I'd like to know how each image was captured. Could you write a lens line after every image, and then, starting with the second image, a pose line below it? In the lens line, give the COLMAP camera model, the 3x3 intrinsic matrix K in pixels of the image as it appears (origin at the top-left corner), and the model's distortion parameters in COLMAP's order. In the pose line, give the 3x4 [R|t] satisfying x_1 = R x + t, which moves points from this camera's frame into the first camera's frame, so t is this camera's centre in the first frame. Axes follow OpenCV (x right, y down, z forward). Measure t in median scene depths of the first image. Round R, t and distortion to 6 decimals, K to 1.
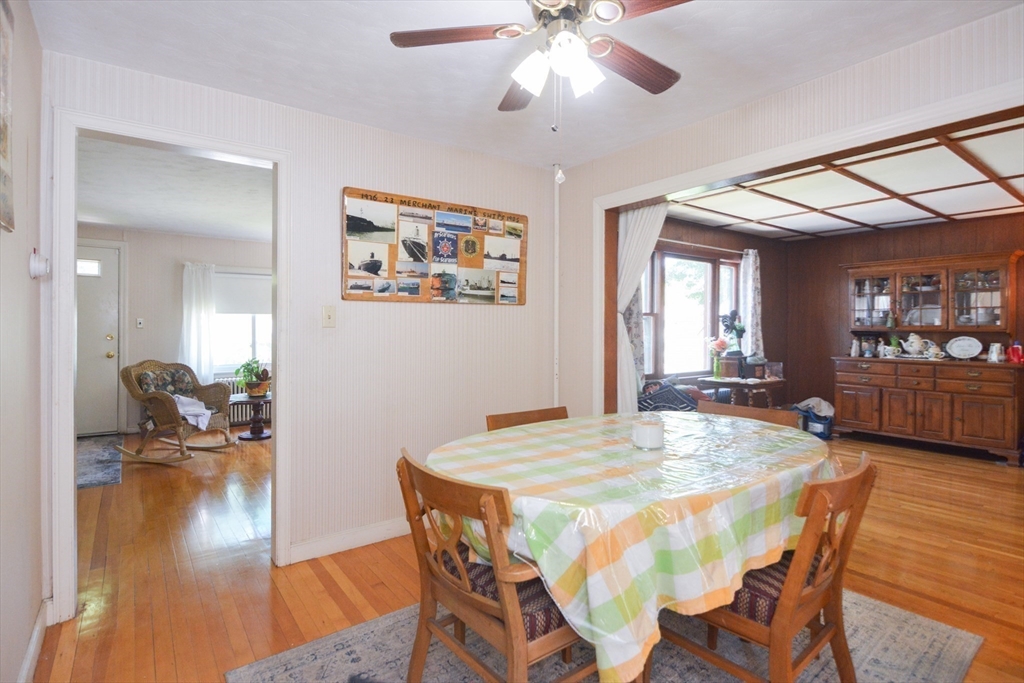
lens RADIAL K [[506.6, 0, 505.4], [0, 506.6, 339.2], [0, 0, 1]] dist [-0.009699, -0.002295]
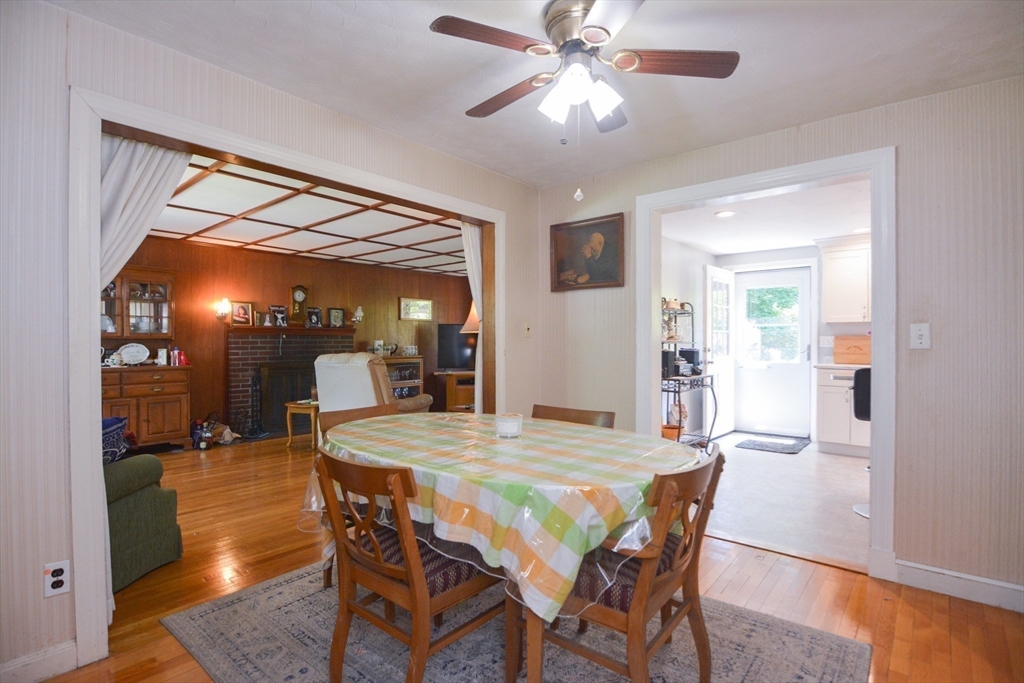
lens RADIAL K [[503.6, 0, 513.1], [0, 503.6, 346.6], [0, 0, 1]] dist [-0.005688, -0.000439]
pose [[-0.225664, -0.012475, 0.974125, -0.514025], [0.015726, 0.999741, 0.016446, -0.005820], [-0.974078, 0.019031, -0.225409, 0.773391]]
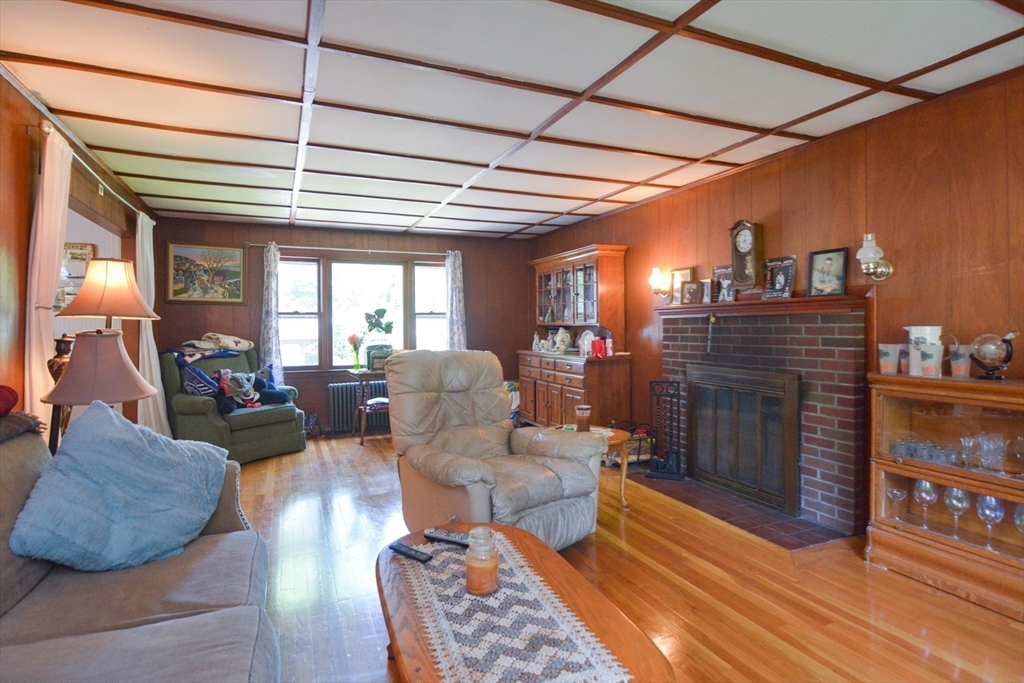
lens RADIAL K [[525.3, 0, 513.1], [0, 525.3, 330.5], [0, 0, 1]] dist [-0.000102, -0.000090]
pose [[0.977878, -0.005786, -0.209098, 1.679844], [0.003823, 0.999945, -0.009790, 0.007302], [0.209143, 0.008774, 0.977846, -0.131441]]
